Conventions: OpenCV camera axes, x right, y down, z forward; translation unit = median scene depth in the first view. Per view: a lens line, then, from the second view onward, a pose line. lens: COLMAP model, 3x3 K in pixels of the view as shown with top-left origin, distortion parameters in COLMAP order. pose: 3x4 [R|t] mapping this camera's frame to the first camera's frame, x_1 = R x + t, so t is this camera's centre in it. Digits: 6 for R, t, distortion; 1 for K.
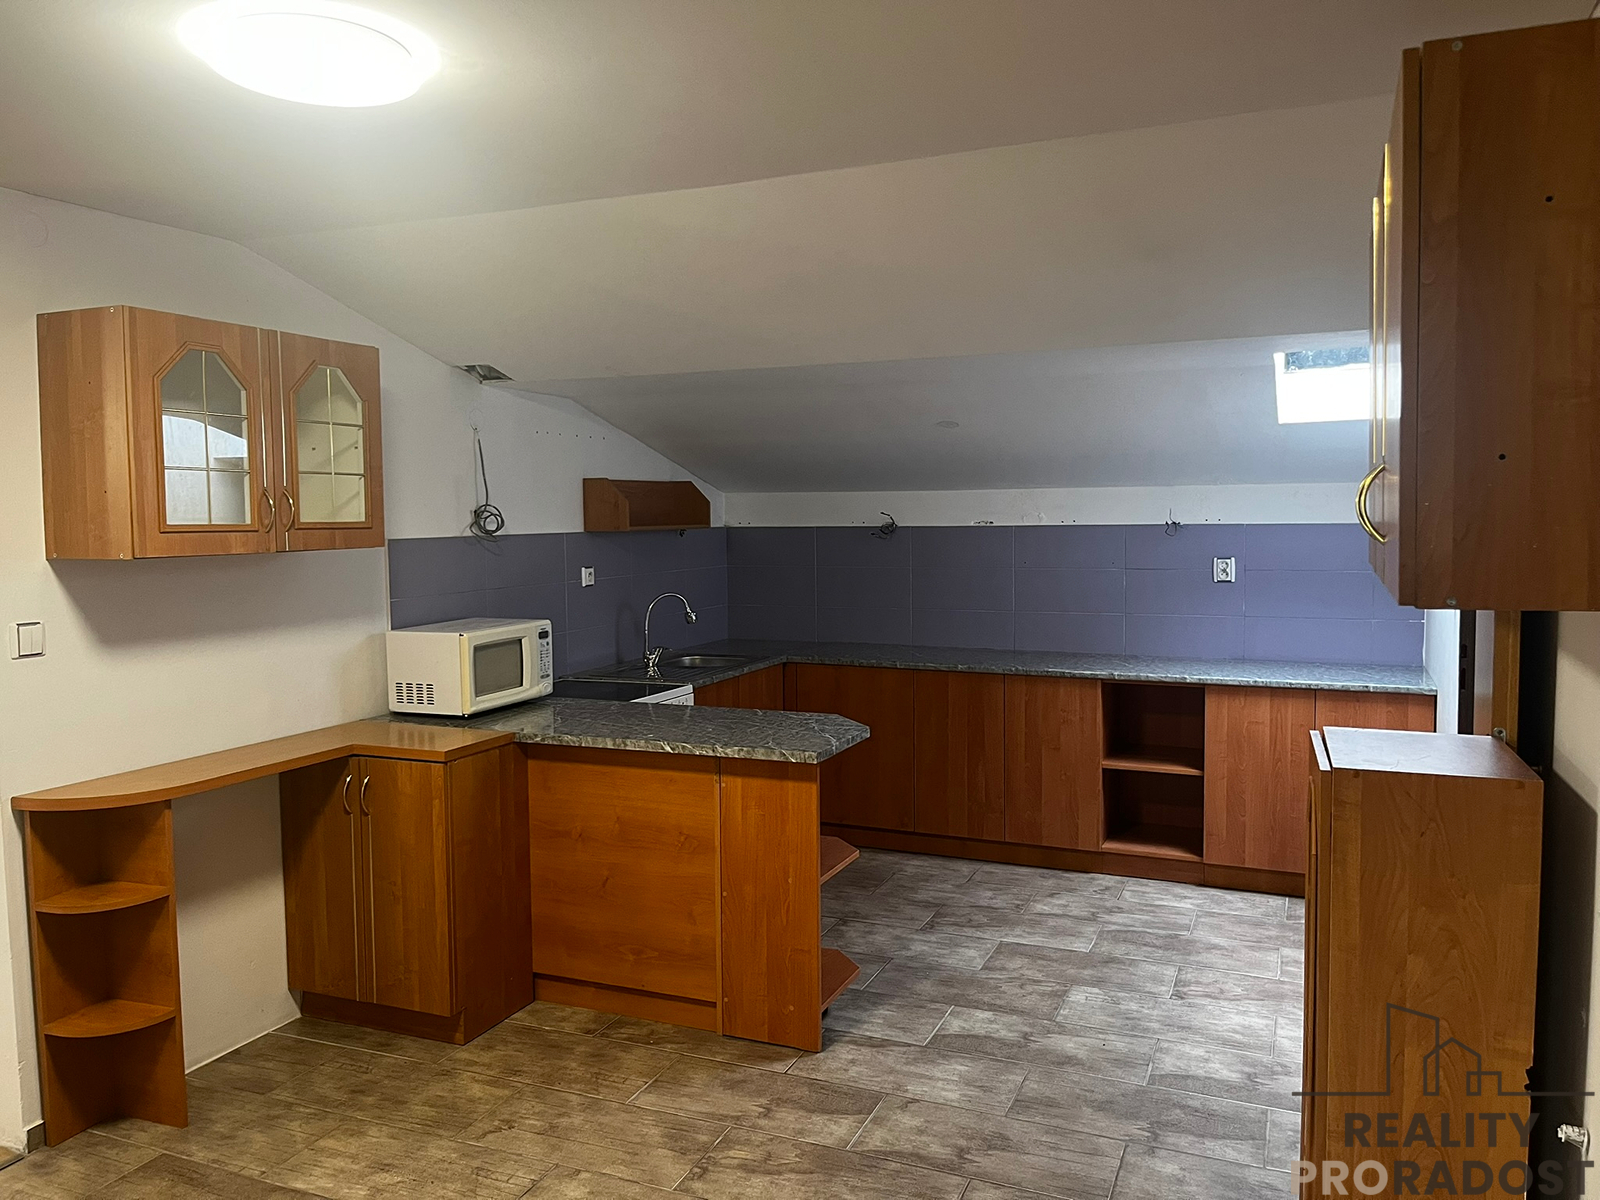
lens RADIAL K [[1214.3, 0, 805.1], [0, 1214.3, 590.3], [0, 0, 1]] dist [0.053725, -0.072896]
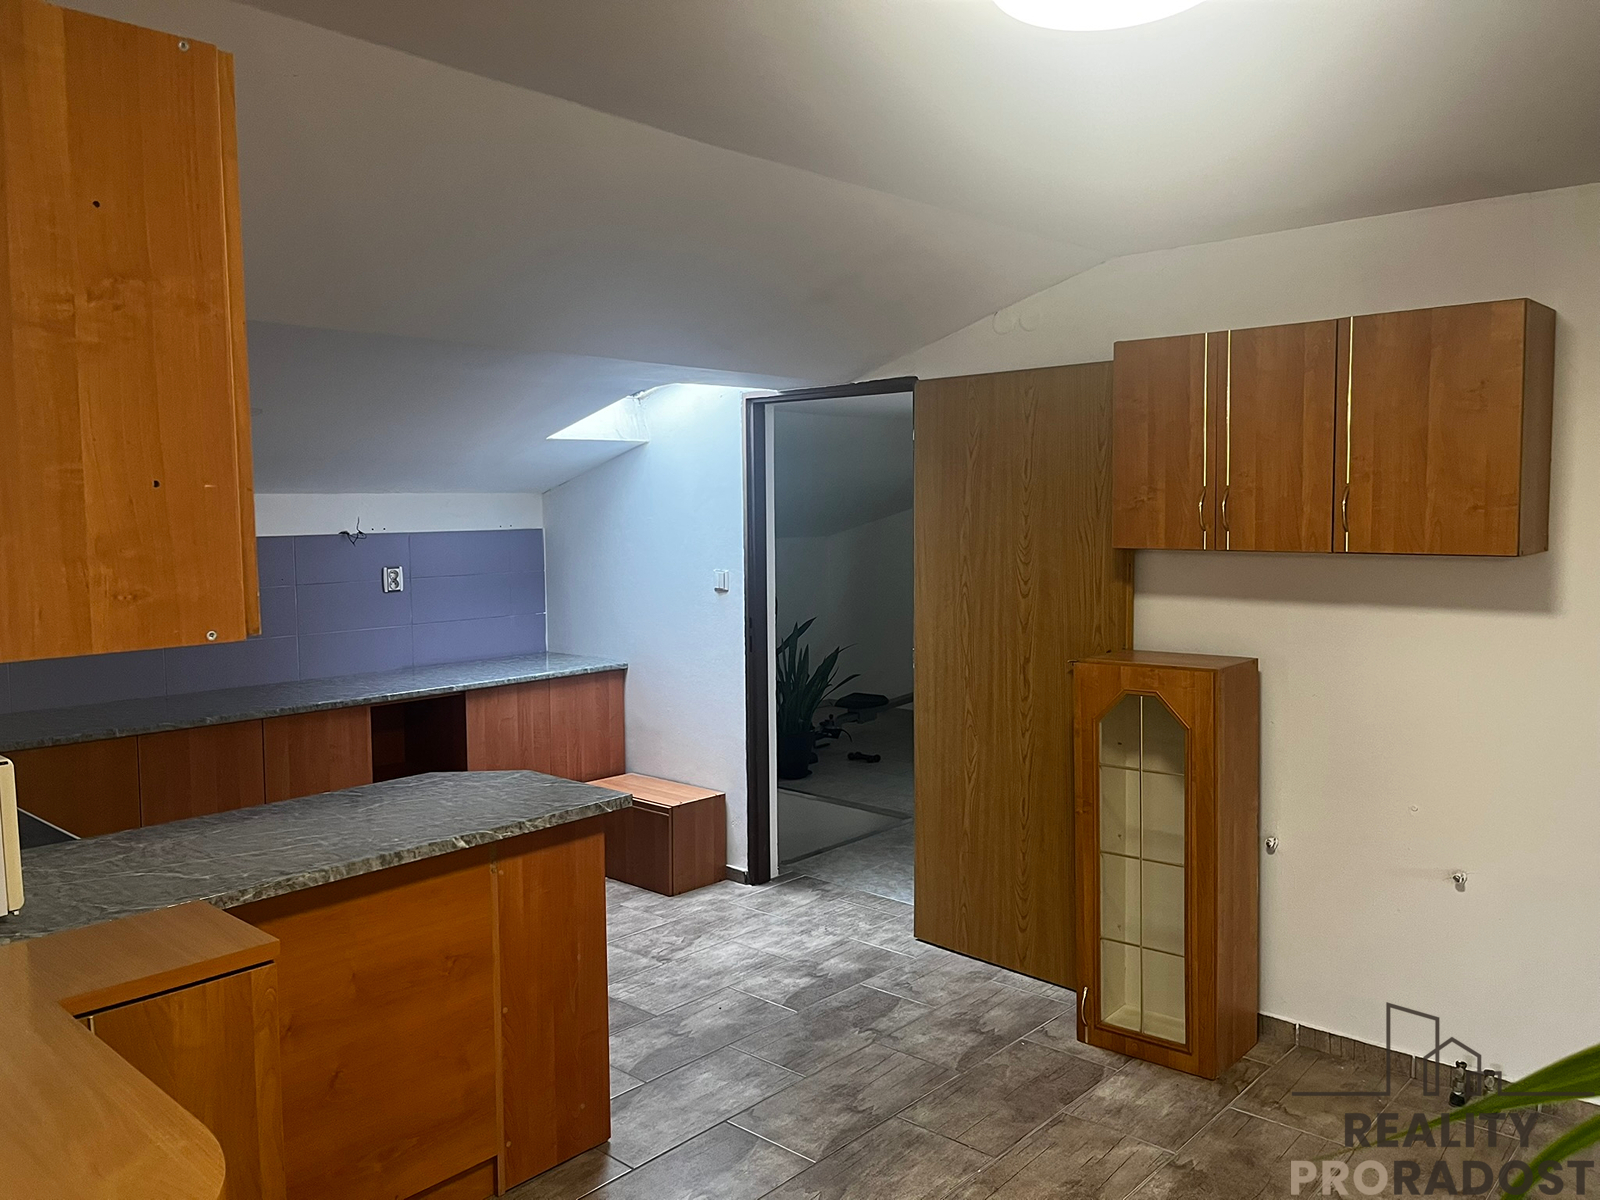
lens RADIAL K [[1214.3, 0, 809.2], [0, 1214.3, 593.6], [0, 0, 1]] dist [0.053725, -0.072896]
pose [[0.328466, -0.065408, 0.942248, -0.719260], [0.070880, 0.996493, 0.044465, -0.038576], [-0.941852, 0.052182, 0.331951, 0.537302]]
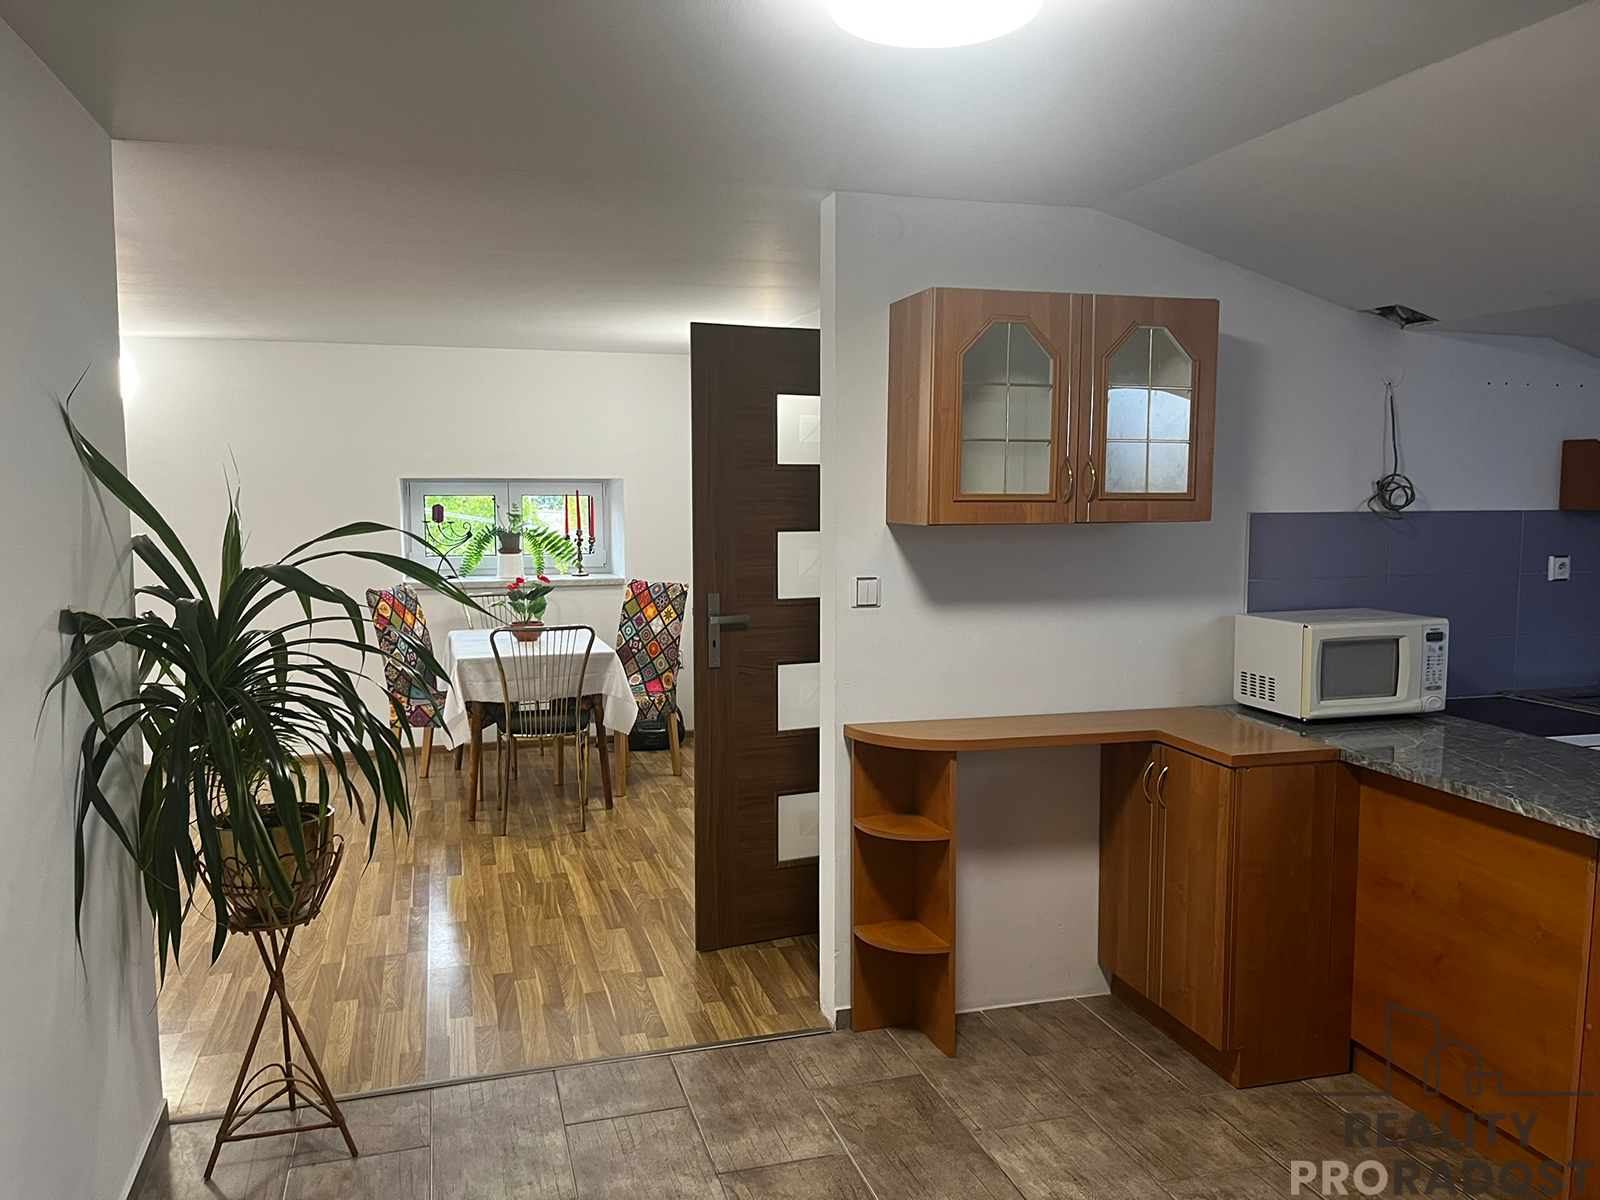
lens RADIAL K [[1214.3, 0, 789.9], [0, 1214.3, 601.5], [0, 0, 1]] dist [0.053725, -0.072896]
pose [[0.625367, 0.085470, -0.775636, 0.172306], [-0.058466, 0.996322, 0.062650, -0.014912], [0.778138, 0.006169, 0.628063, 0.188572]]
